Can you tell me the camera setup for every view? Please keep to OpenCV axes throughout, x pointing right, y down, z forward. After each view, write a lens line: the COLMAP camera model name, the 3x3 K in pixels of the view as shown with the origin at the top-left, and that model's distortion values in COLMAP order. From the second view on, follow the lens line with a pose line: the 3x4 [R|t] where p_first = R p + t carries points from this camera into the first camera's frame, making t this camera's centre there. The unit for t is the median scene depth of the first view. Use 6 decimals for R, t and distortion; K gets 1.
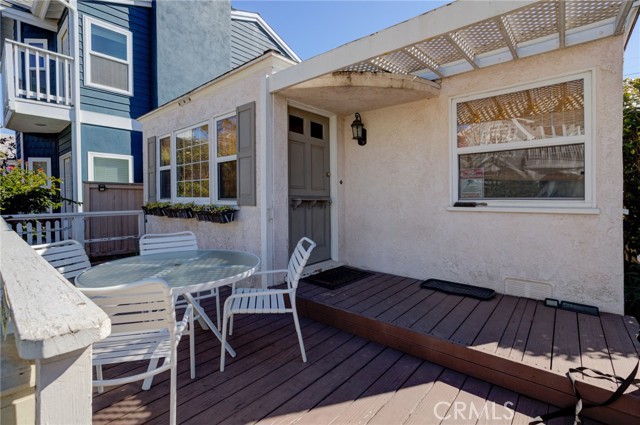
lens RADIAL K [[293.6, 0, 318.1], [0, 293.6, 196.2], [0, 0, 1]] dist [-0.004255, 0.000383]
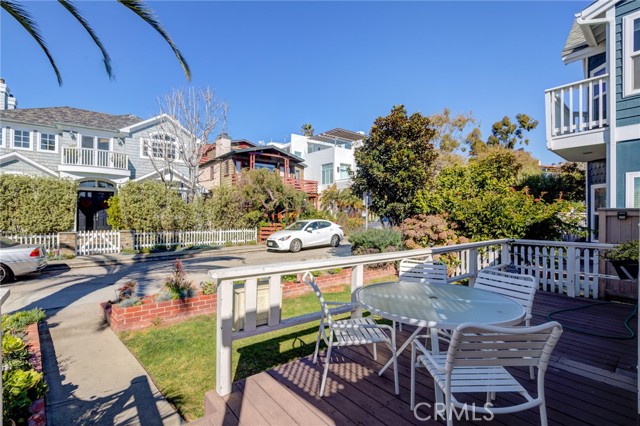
lens RADIAL K [[293.6, 0, 320.0], [0, 293.6, 213.4], [0, 0, 1]] dist [-0.004255, 0.000383]
pose [[-0.201585, -0.004368, -0.979461, 0.240802], [-0.006060, 0.999976, -0.003212, -0.025149], [0.979452, 0.005288, -0.201607, 0.298601]]
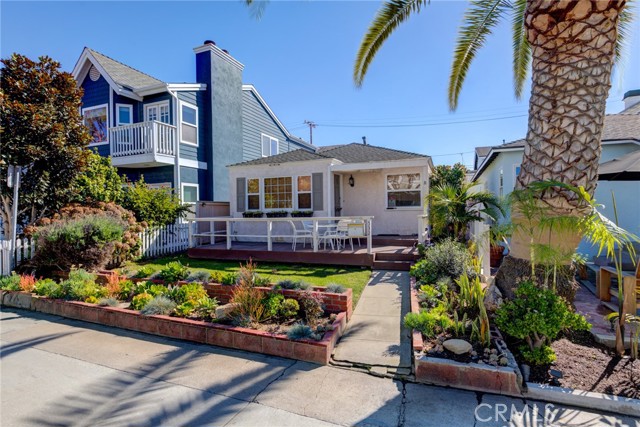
lens RADIAL K [[319.4, 0, 320.8], [0, 319.4, 212.1], [0, 0, 1]] dist [0.003997, -0.000021]
pose [[0.946114, -0.017752, 0.323346, -0.641815], [0.016600, 0.999842, 0.006321, 0.016825], [-0.323407, -0.000613, 0.946260, -0.982355]]
